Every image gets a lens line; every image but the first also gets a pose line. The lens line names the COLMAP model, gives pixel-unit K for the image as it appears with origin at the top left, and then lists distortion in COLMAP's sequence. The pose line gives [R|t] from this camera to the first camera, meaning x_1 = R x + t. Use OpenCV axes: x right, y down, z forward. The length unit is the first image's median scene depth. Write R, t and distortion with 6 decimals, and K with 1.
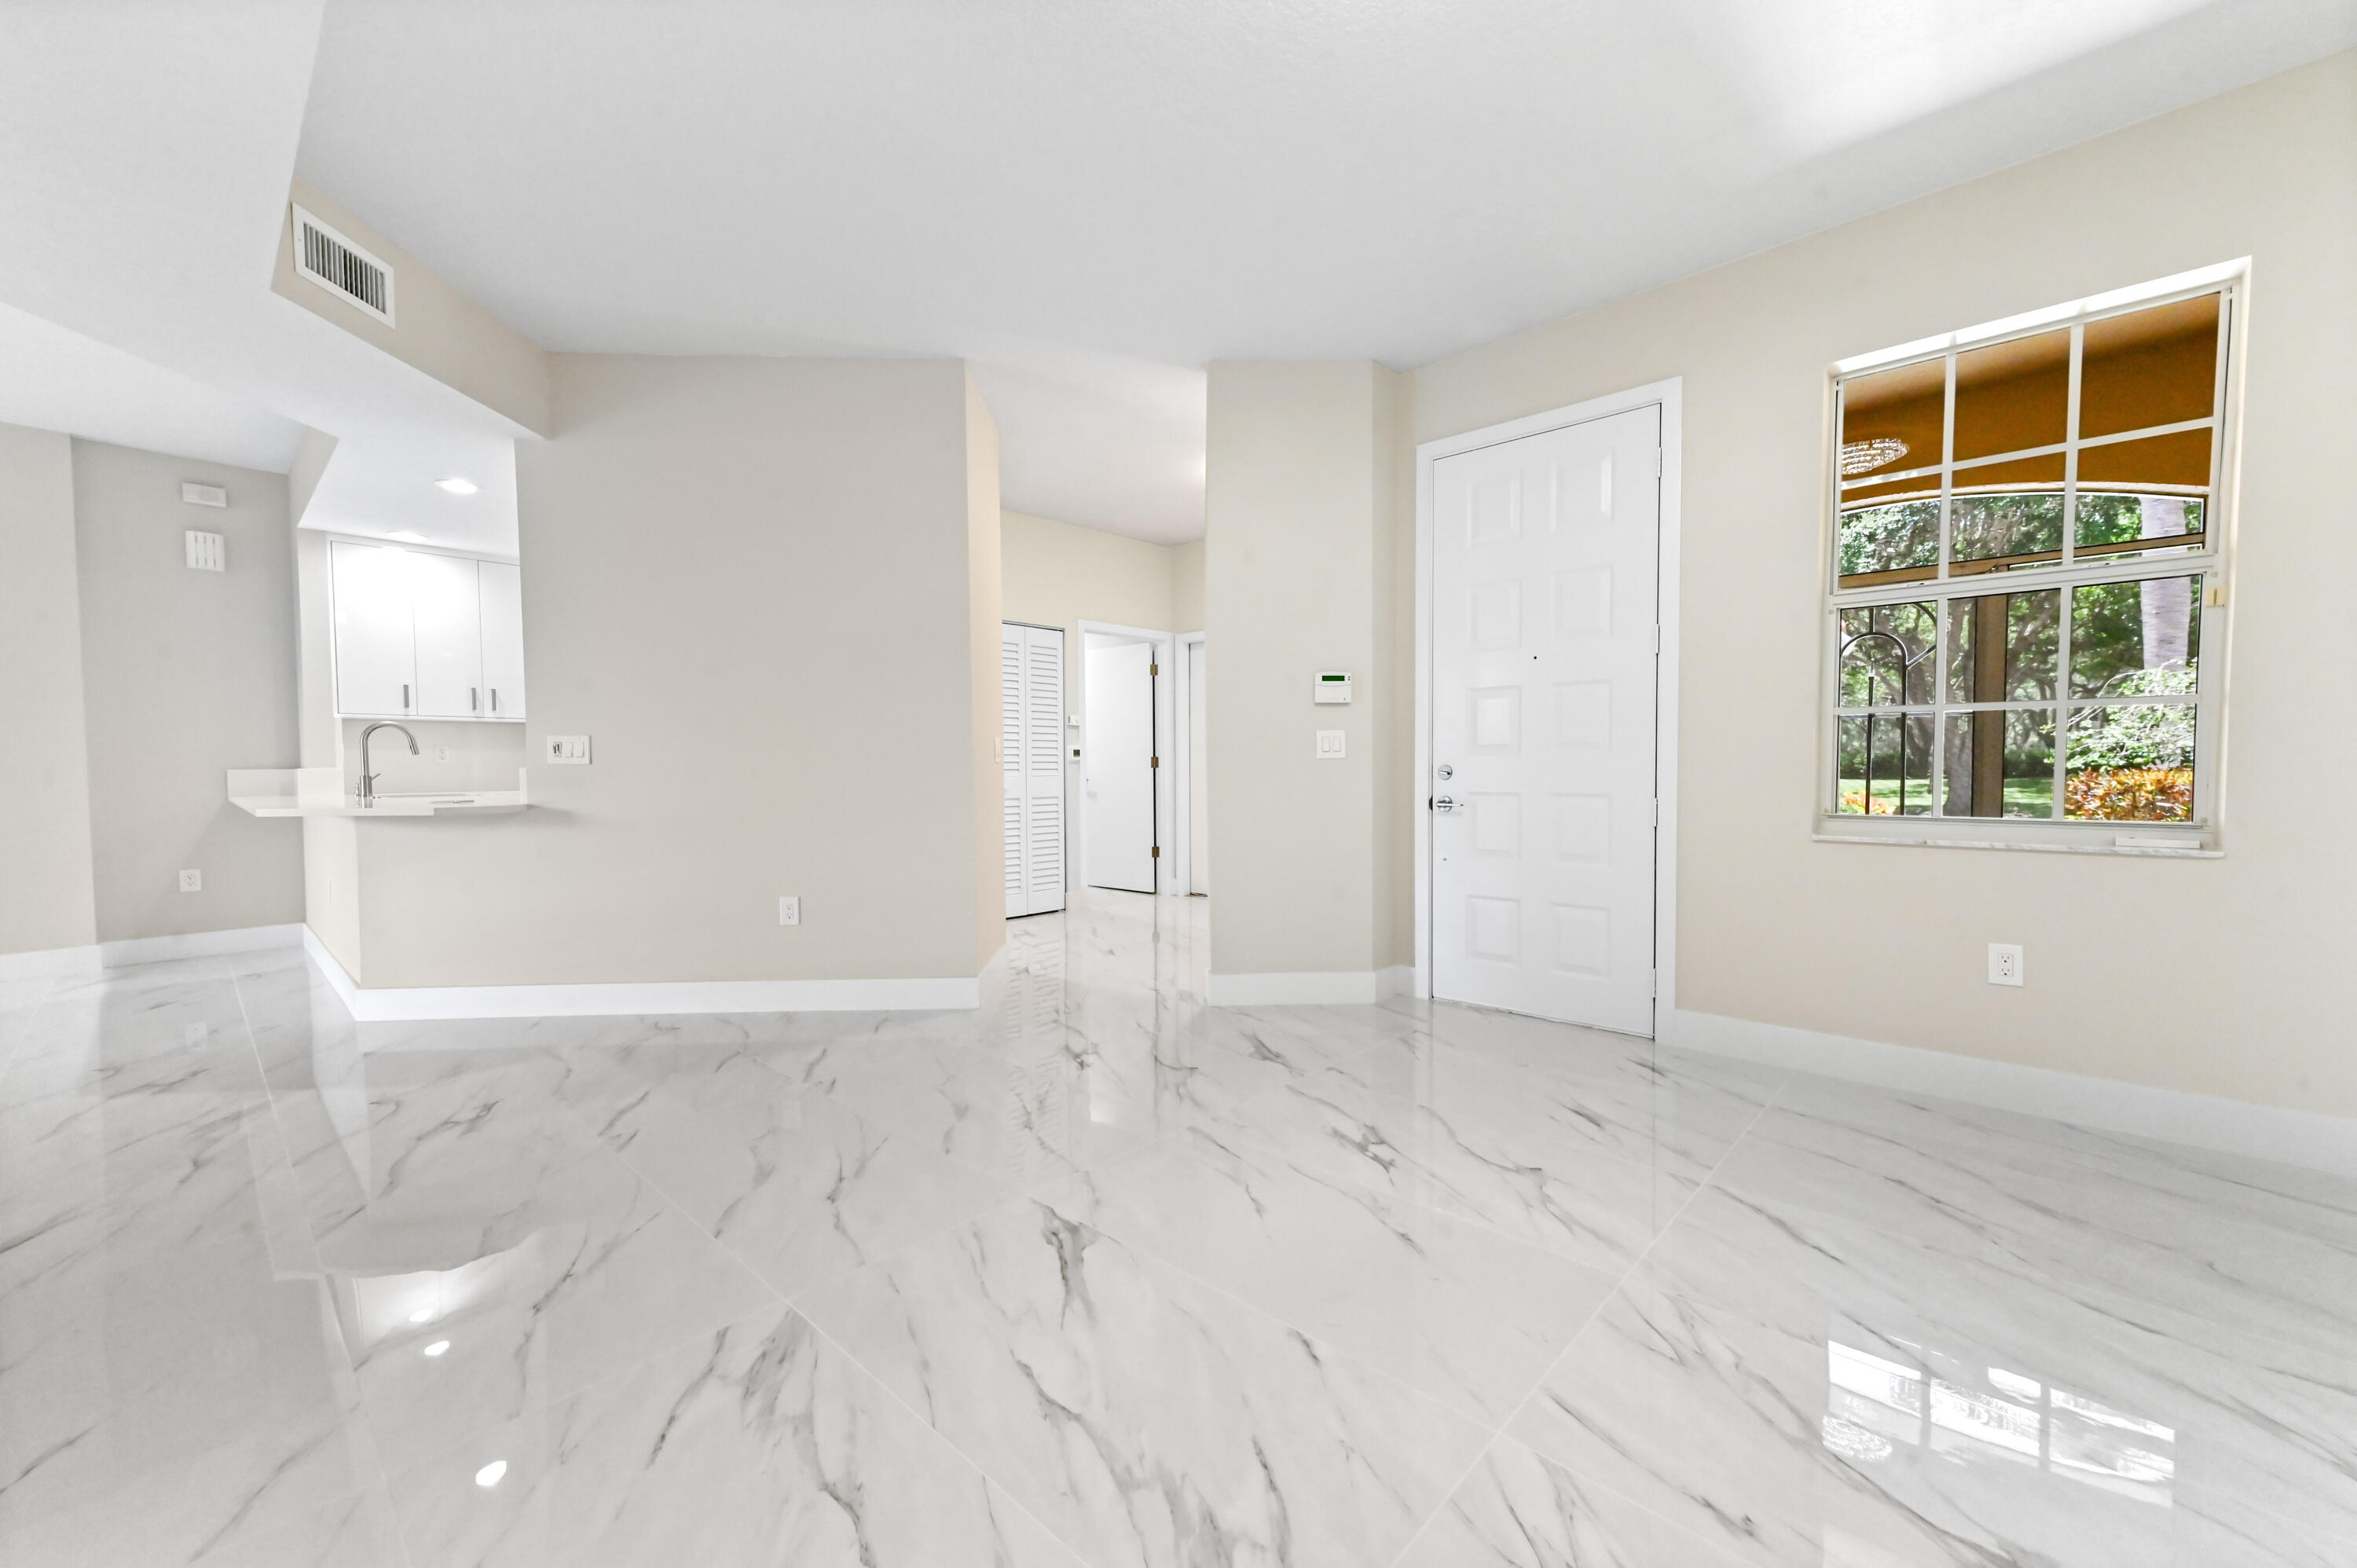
lens RADIAL K [[918.5, 0, 1171.1], [0, 918.5, 799.9], [0, 0, 1]] dist [0.010826, 0.000261]
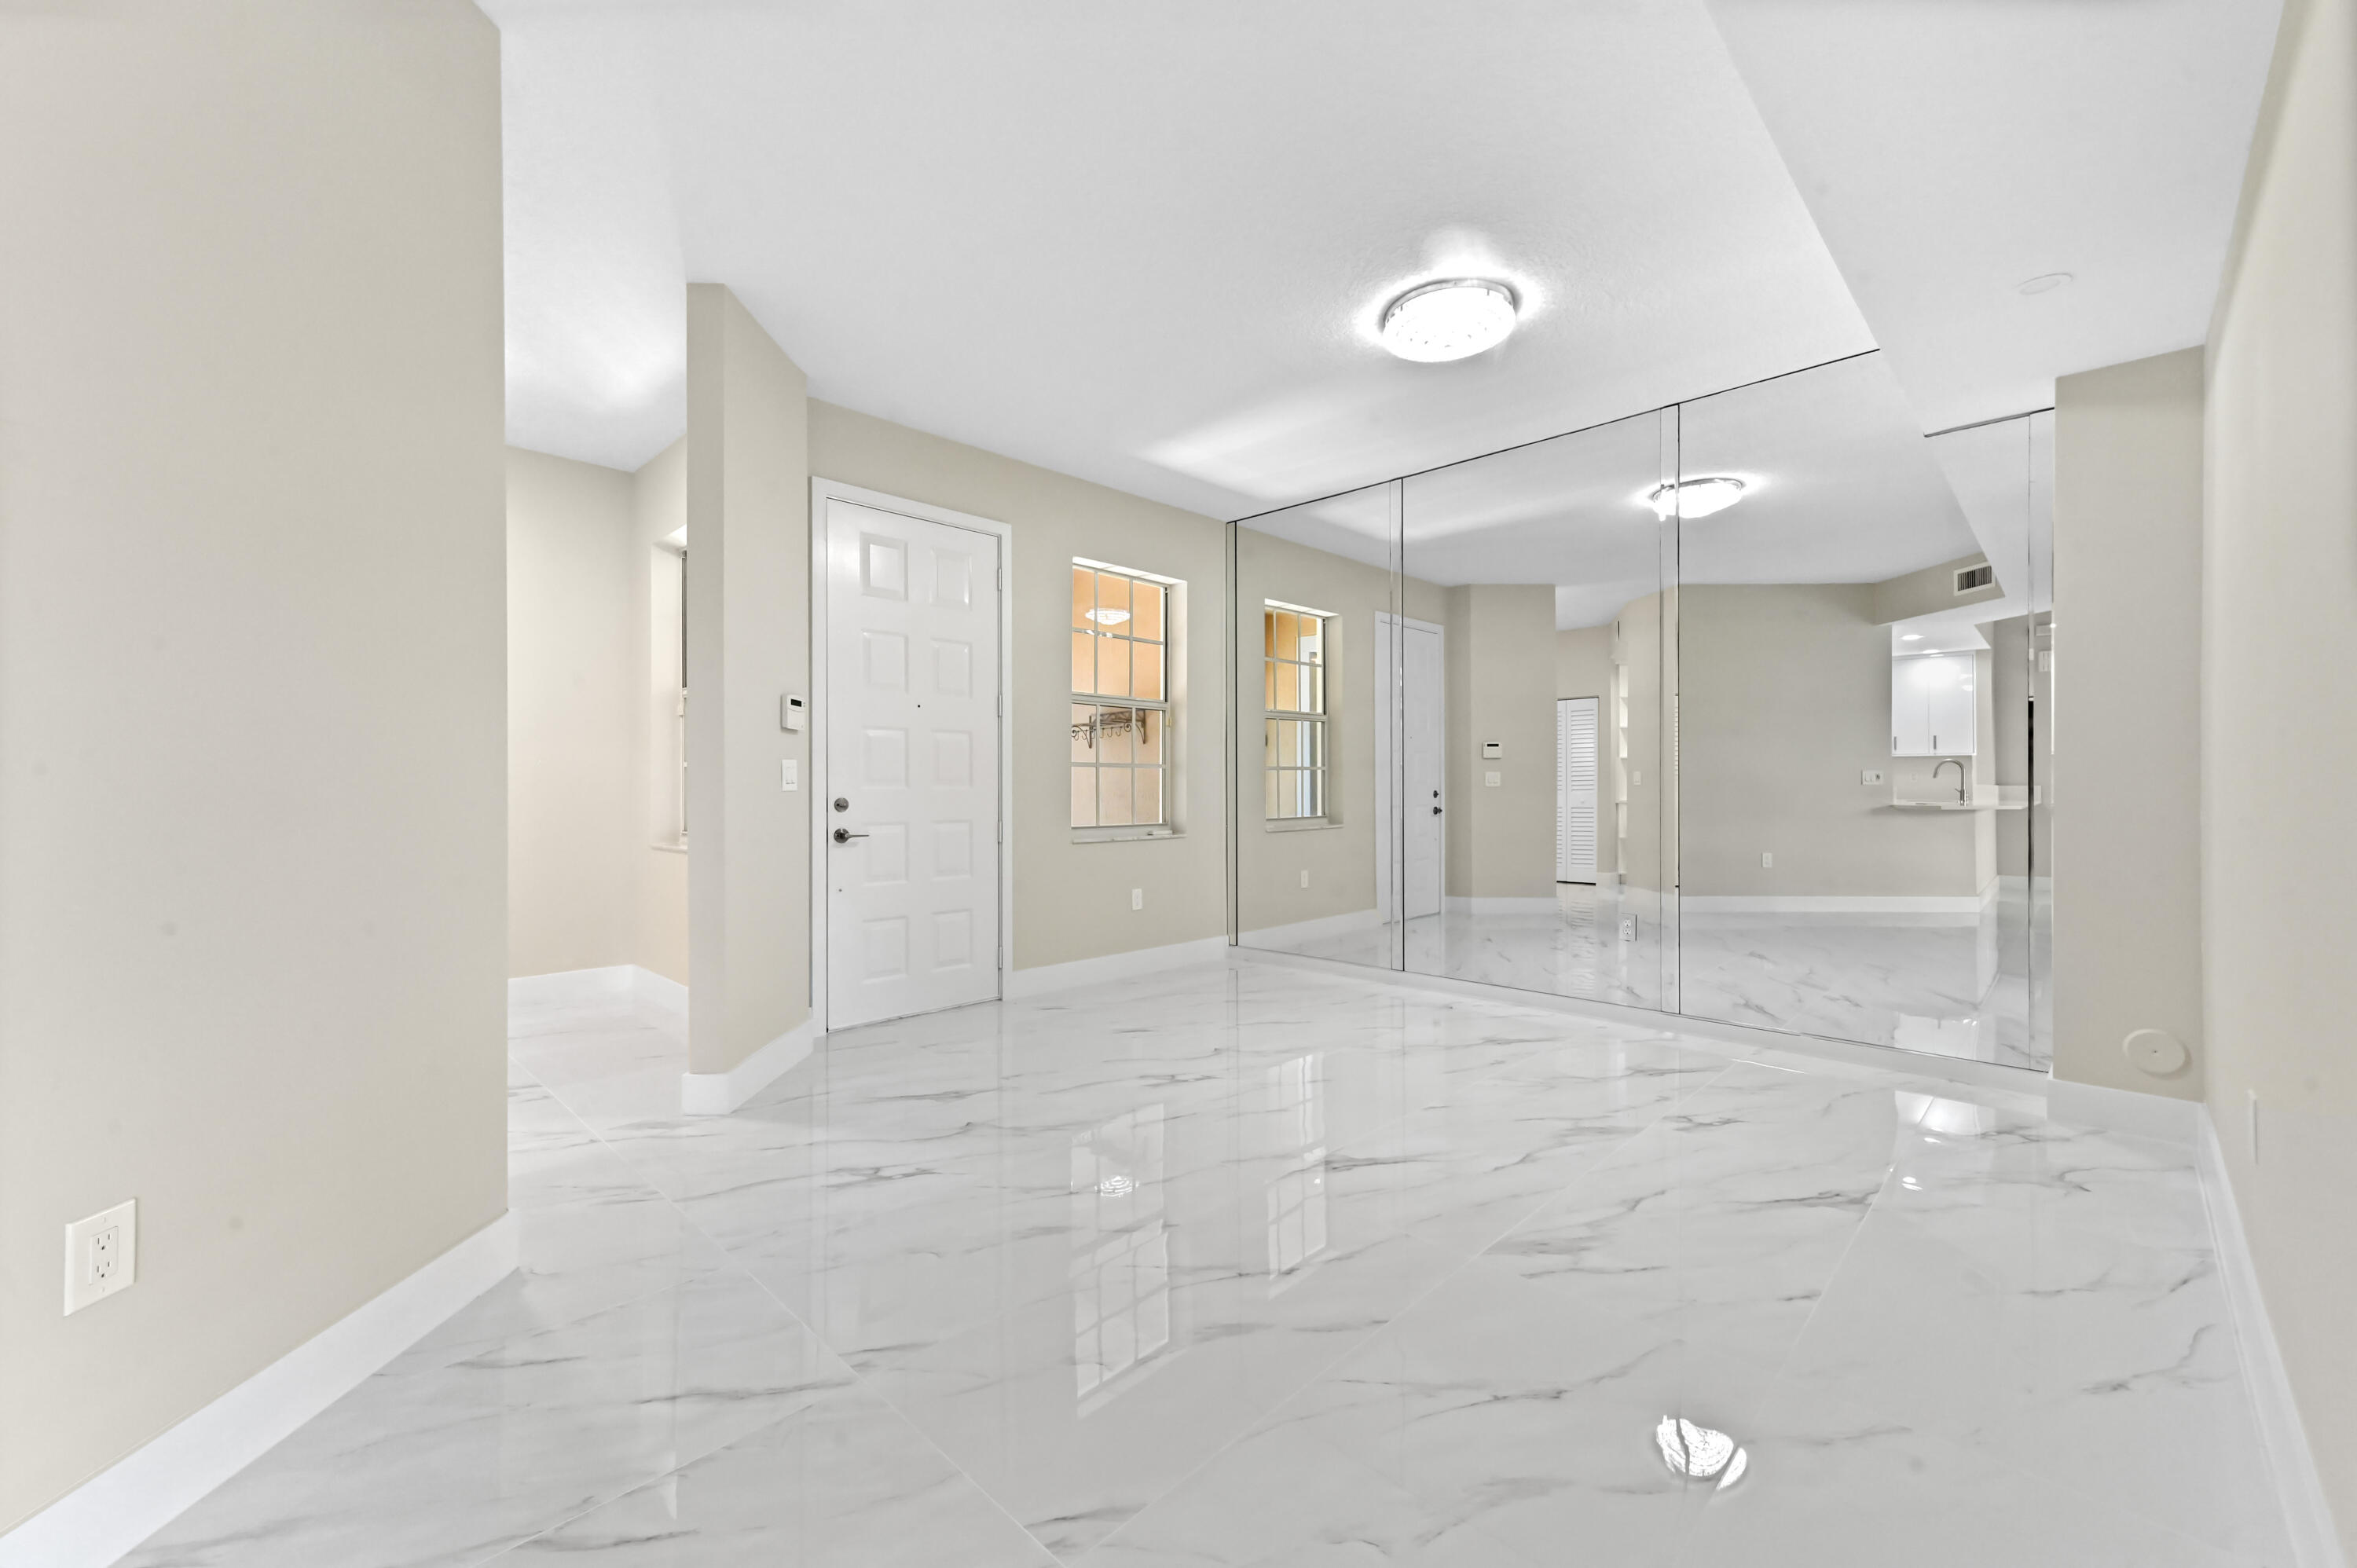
lens RADIAL K [[933.9, 0, 1169.7], [0, 933.9, 794.9], [0, 0, 1]] dist [0.000951, -0.000009]
pose [[0.032984, -0.000830, 0.999456, -1.020718], [0.040132, 0.999194, -0.000494, -0.036627], [-0.998650, 0.040126, 0.032991, 0.838244]]
